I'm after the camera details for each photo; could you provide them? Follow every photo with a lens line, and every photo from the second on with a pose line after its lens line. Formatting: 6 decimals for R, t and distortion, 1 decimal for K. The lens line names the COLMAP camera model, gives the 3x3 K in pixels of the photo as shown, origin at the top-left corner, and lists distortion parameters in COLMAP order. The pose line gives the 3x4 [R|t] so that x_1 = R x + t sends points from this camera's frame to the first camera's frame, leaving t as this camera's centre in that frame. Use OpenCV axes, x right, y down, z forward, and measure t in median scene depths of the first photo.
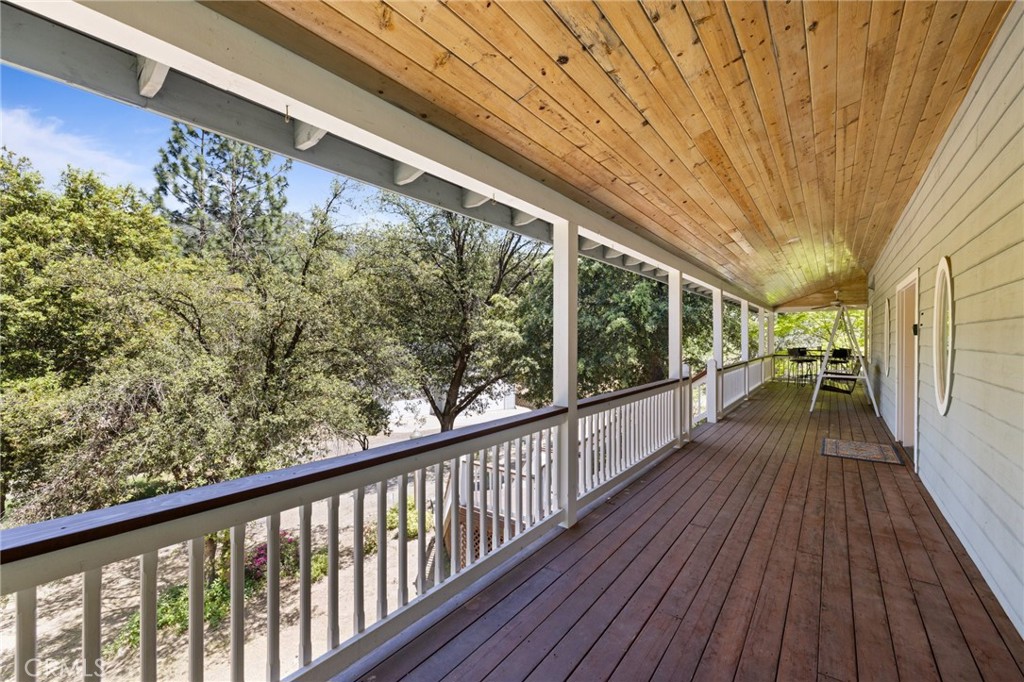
lens RADIAL K [[430.5, 0, 508.1], [0, 430.5, 341.2], [0, 0, 1]] dist [0.002666, 0.000373]
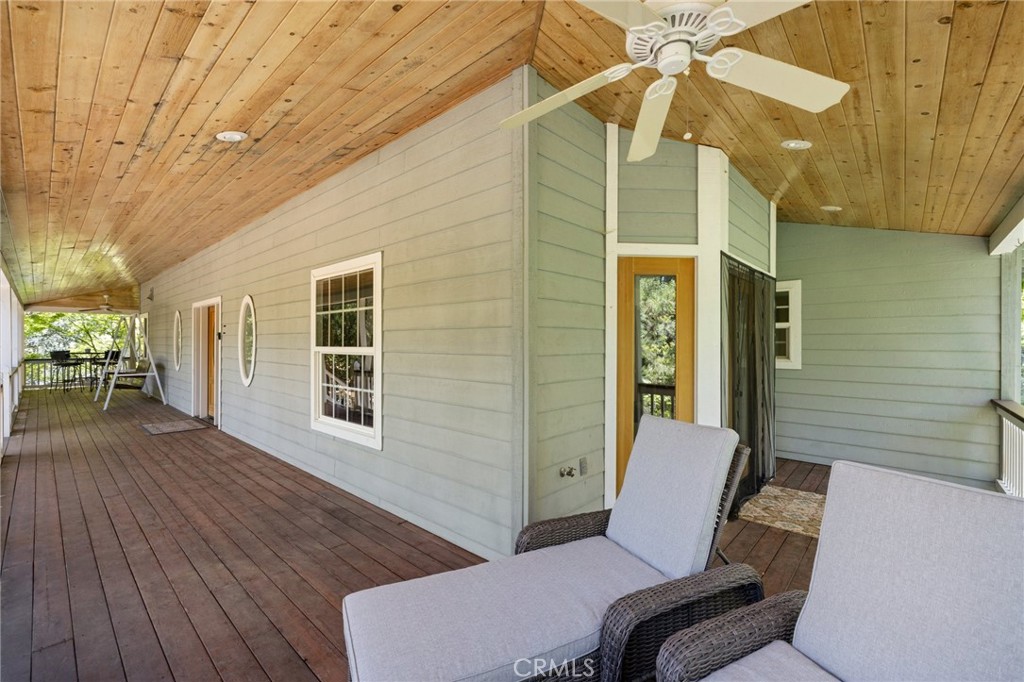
lens RADIAL K [[430.5, 0, 511.3], [0, 430.5, 342.0], [0, 0, 1]] dist [0.002666, 0.000373]
pose [[0.086225, 0.001171, 0.996275, -0.746261], [0.002714, 0.999995, -0.001411, -0.000028], [-0.996272, 0.002825, 0.086222, -0.248339]]
